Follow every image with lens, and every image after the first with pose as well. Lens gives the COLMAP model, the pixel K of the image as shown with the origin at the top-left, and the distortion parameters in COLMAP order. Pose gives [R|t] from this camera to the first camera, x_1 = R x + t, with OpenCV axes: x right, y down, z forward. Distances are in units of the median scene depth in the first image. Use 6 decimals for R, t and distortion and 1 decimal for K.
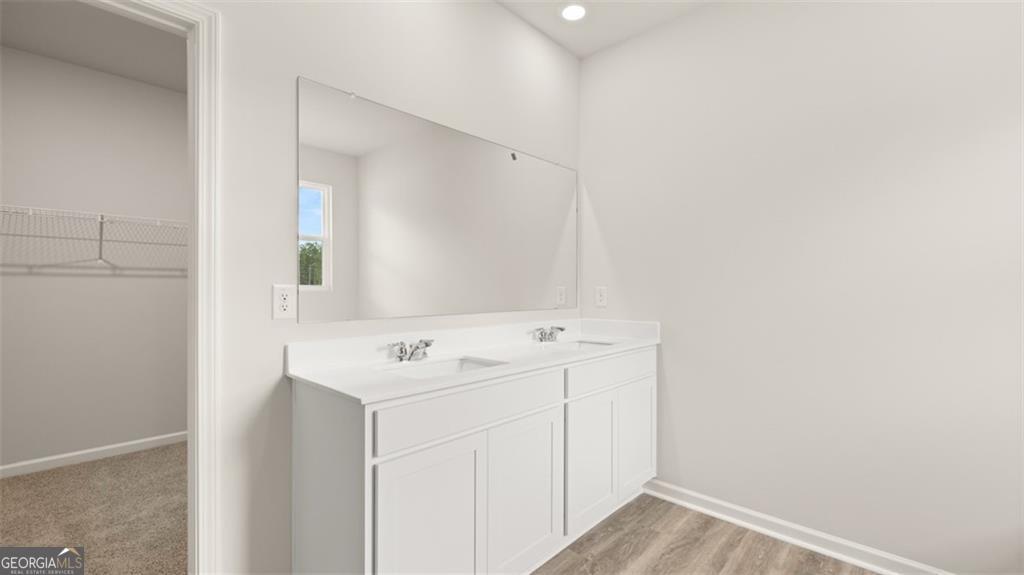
lens RADIAL K [[428.1, 0, 512.6], [0, 428.1, 289.6], [0, 0, 1]] dist [-0.001025, -0.000282]
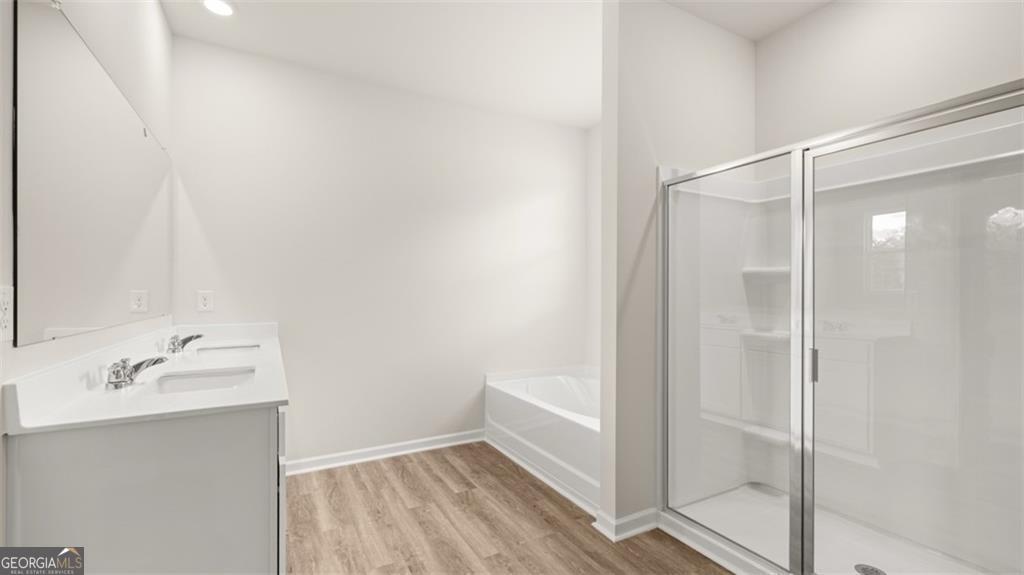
lens RADIAL K [[428.1, 0, 512.6], [0, 428.1, 289.6], [0, 0, 1]] dist [-0.001025, -0.000282]
pose [[0.291943, 0.007641, 0.956405, -0.640814], [-0.000724, 0.999970, -0.007768, -0.001233], [-0.956436, 0.001575, 0.291939, 0.093300]]
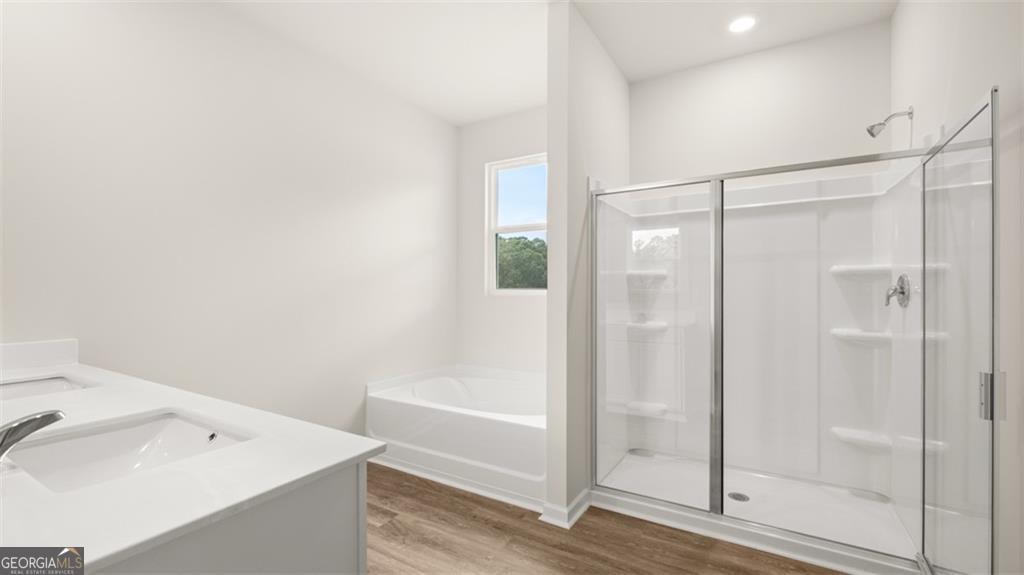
lens RADIAL K [[428.1, 0, 512.6], [0, 428.1, 289.6], [0, 0, 1]] dist [-0.001025, -0.000282]
pose [[-0.226391, -0.001697, 0.974035, -0.606951], [-0.001295, 0.999998, 0.001442, -0.010913], [-0.974036, -0.000935, -0.226393, 0.523191]]
